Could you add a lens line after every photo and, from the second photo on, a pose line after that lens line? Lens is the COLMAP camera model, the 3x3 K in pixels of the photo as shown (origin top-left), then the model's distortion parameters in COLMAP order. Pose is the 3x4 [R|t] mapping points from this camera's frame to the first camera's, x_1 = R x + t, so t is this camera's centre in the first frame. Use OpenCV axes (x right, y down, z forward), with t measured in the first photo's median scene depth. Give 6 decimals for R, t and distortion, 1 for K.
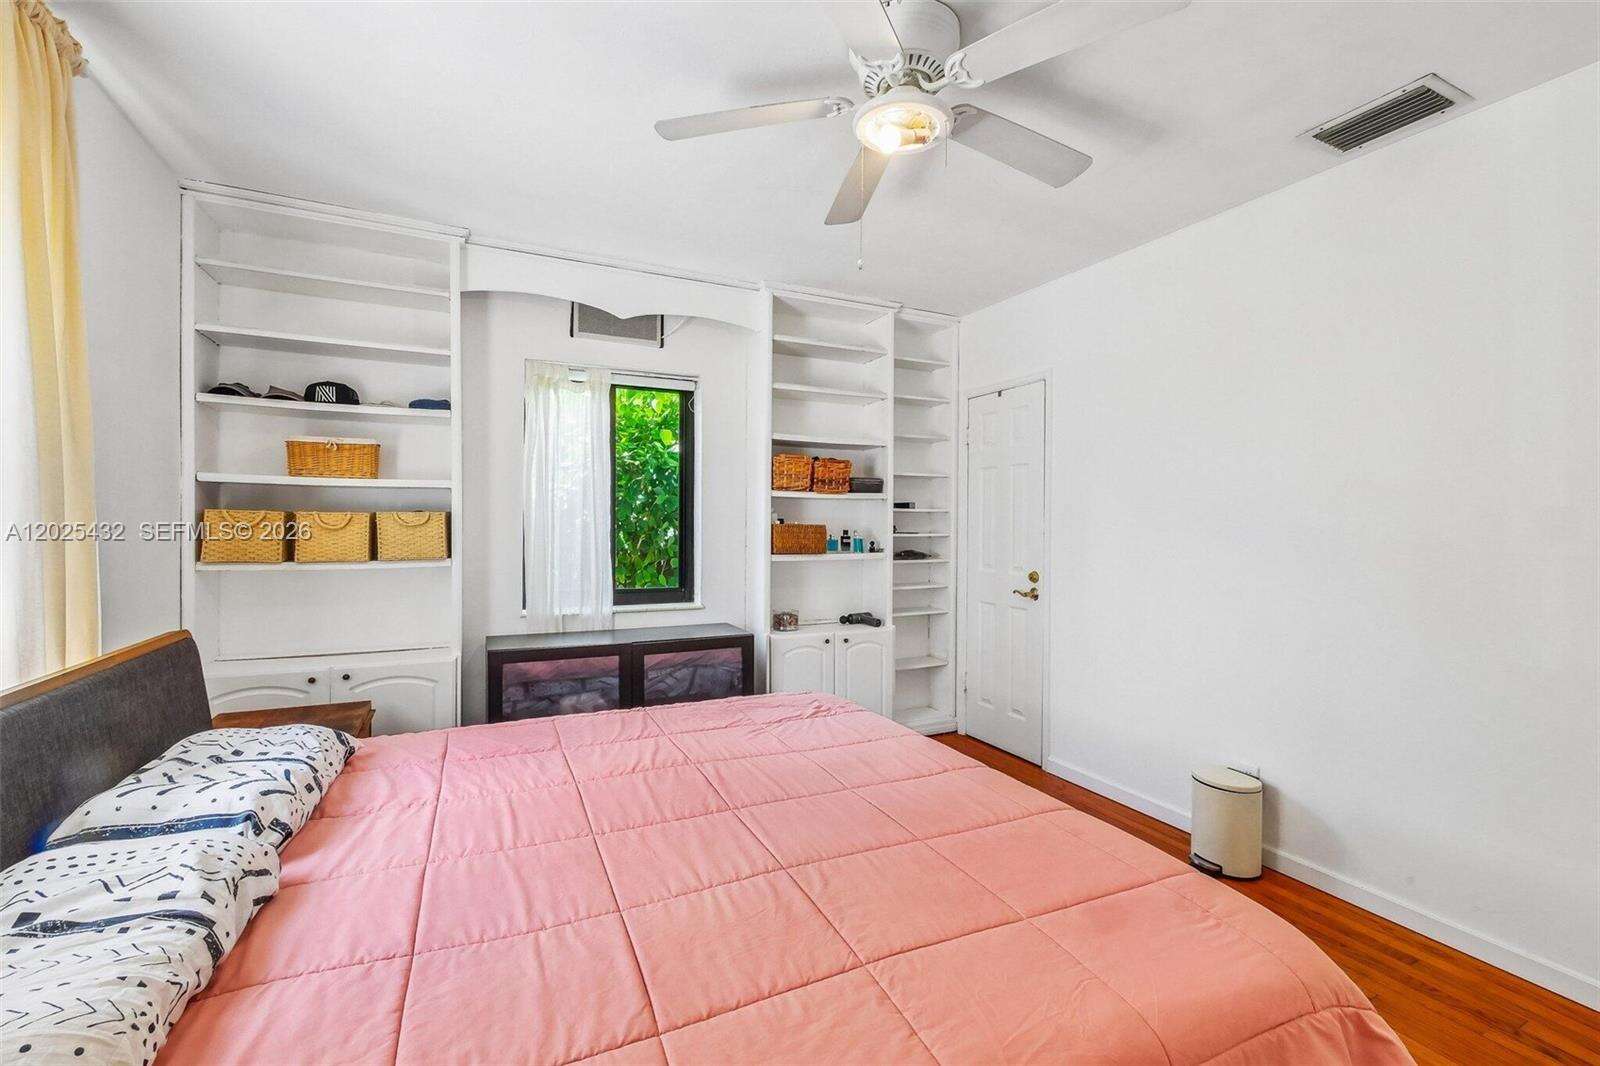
lens RADIAL K [[681.2, 0, 796.8], [0, 681.2, 528.8], [0, 0, 1]] dist [-0.003397, -0.000140]
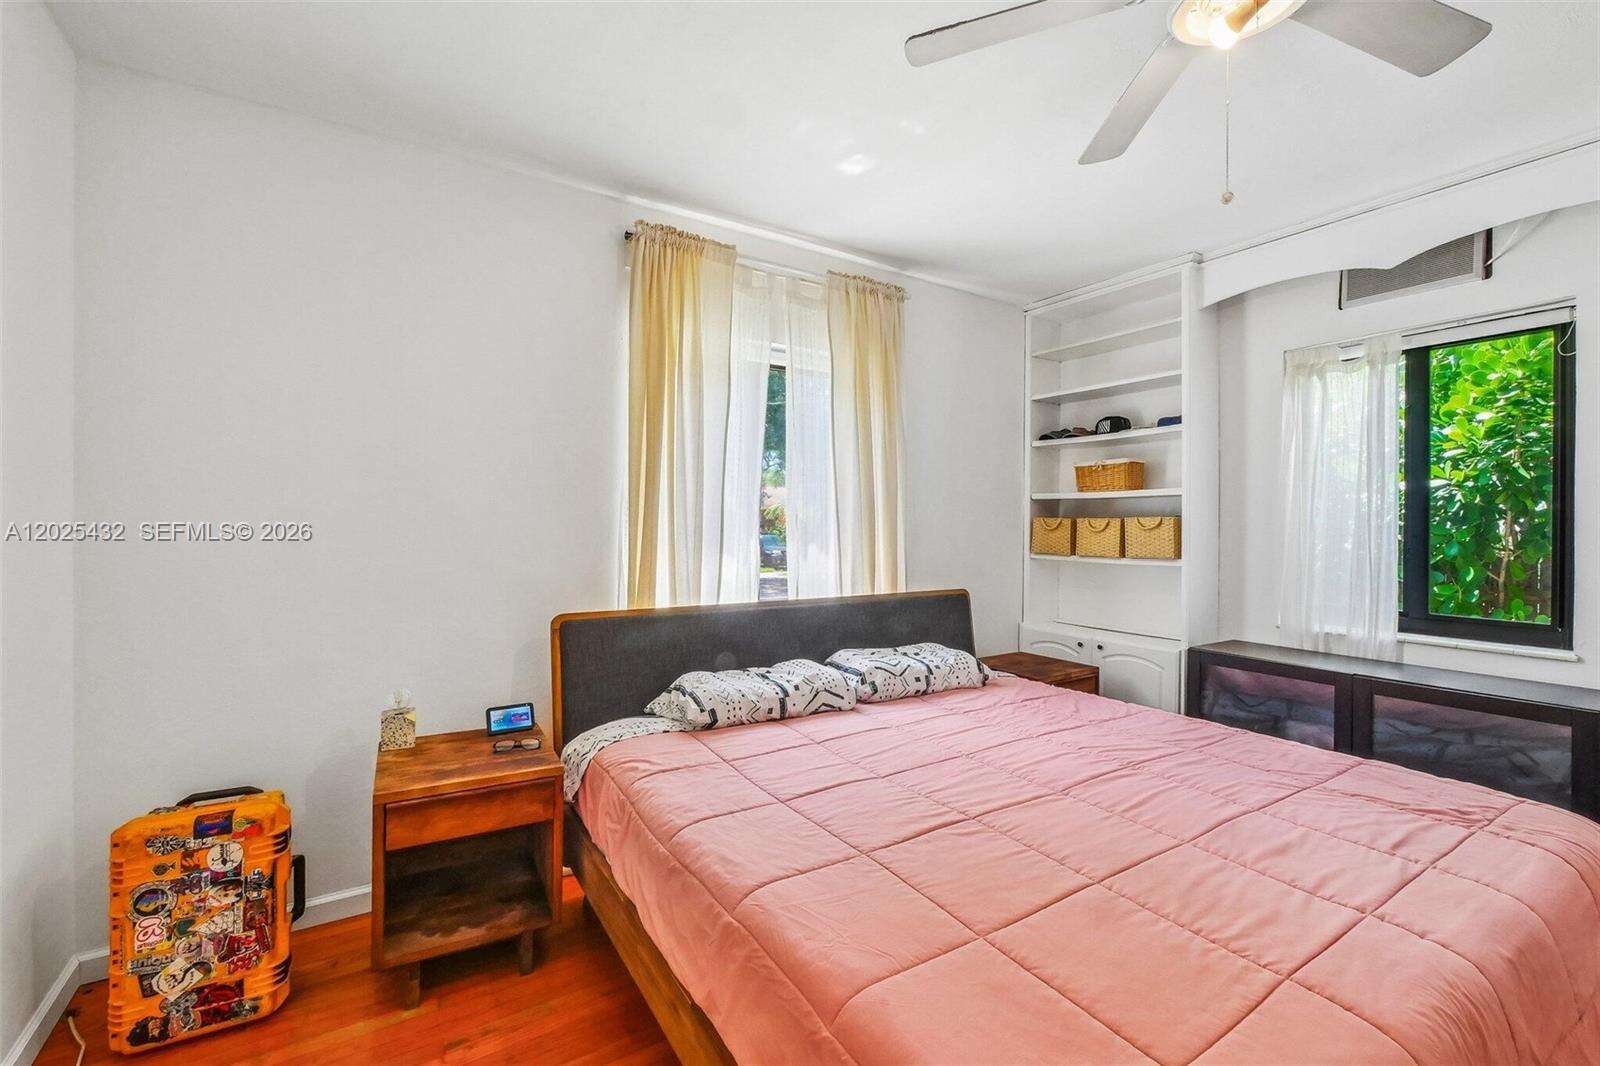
lens RADIAL K [[681.2, 0, 796.6], [0, 681.2, 531.7], [0, 0, 1]] dist [-0.003397, -0.000140]
pose [[0.124581, 0.003927, -0.992202, 0.501330], [-0.011943, 0.999926, 0.002458, 0.004097], [0.992138, 0.011543, 0.124618, 0.252613]]
